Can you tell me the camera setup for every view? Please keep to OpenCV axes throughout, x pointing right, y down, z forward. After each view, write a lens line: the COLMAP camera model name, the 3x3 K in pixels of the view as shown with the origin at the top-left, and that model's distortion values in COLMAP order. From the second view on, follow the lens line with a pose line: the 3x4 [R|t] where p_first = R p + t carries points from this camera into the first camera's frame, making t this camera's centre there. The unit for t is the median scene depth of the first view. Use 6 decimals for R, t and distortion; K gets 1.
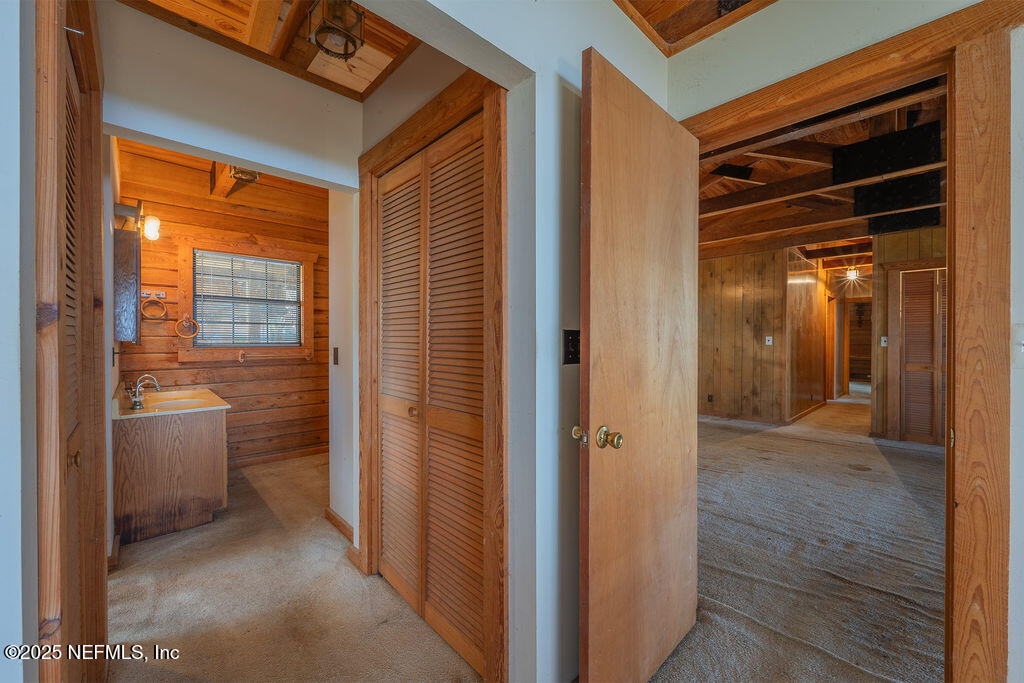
lens RADIAL K [[404.3, 0, 513.9], [0, 404.3, 340.1], [0, 0, 1]] dist [-0.000290, 0.000687]
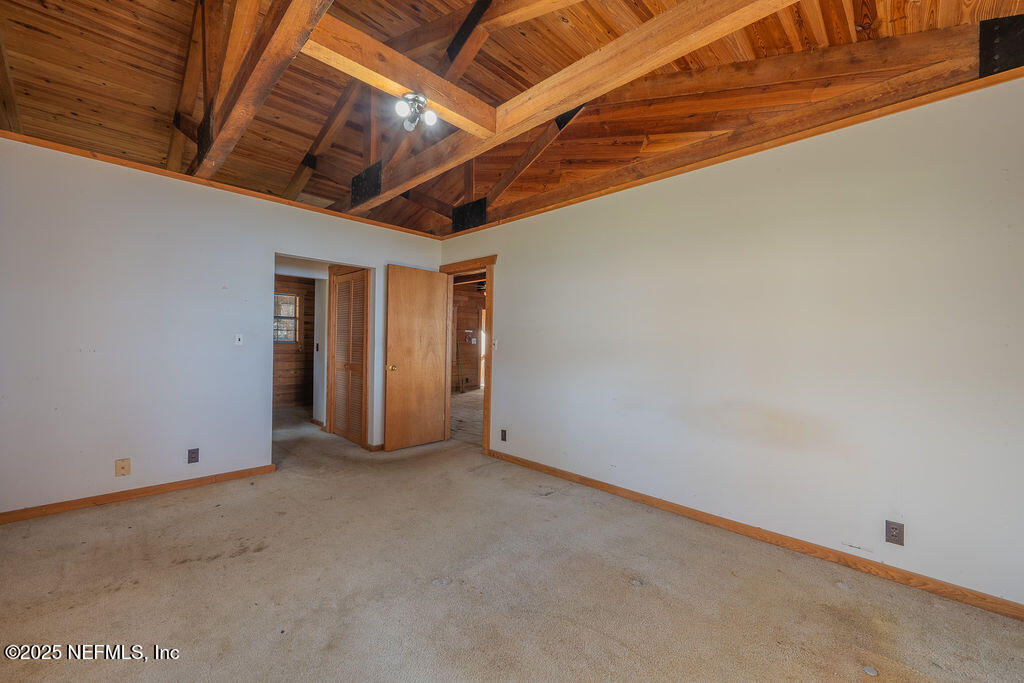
lens RADIAL K [[404.3, 0, 517.4], [0, 404.3, 343.8], [0, 0, 1]] dist [-0.000290, 0.000687]
pose [[0.998691, 0.016844, 0.048287, 0.404607], [-0.017026, 0.999849, 0.003370, -0.004124], [-0.048223, -0.004188, 0.998828, -0.937576]]
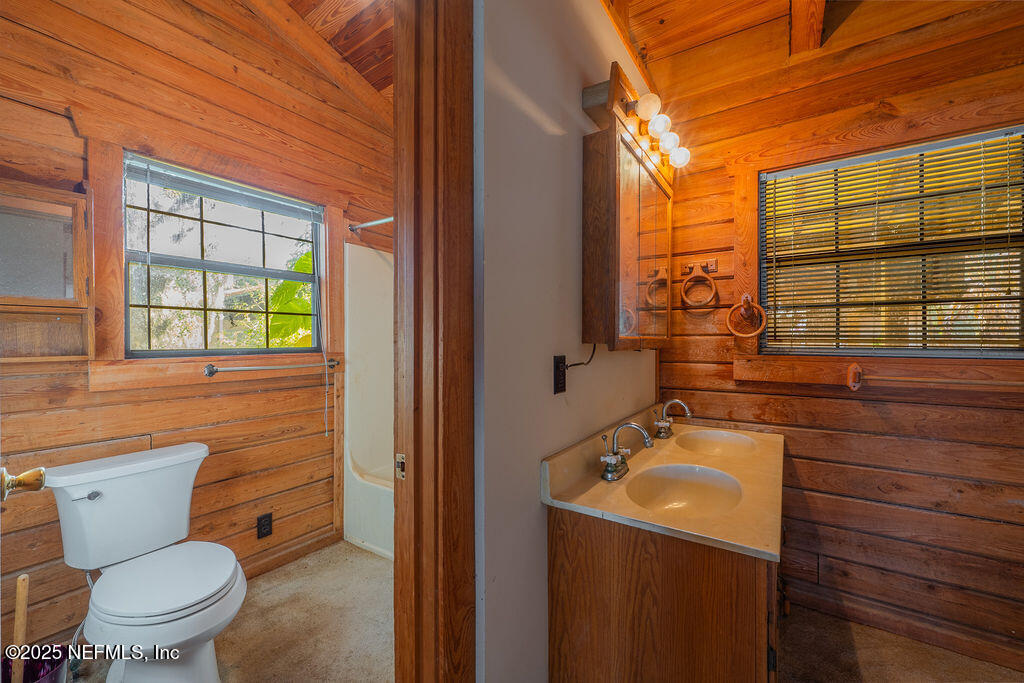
lens RADIAL K [[404.3, 0, 514.1], [0, 404.3, 342.0], [0, 0, 1]] dist [-0.000290, 0.000687]
pose [[0.224673, 0.007109, -0.974408, -0.334910], [0.002936, 0.999964, 0.007973, -0.004486], [0.974430, -0.004653, 0.224644, 0.554929]]
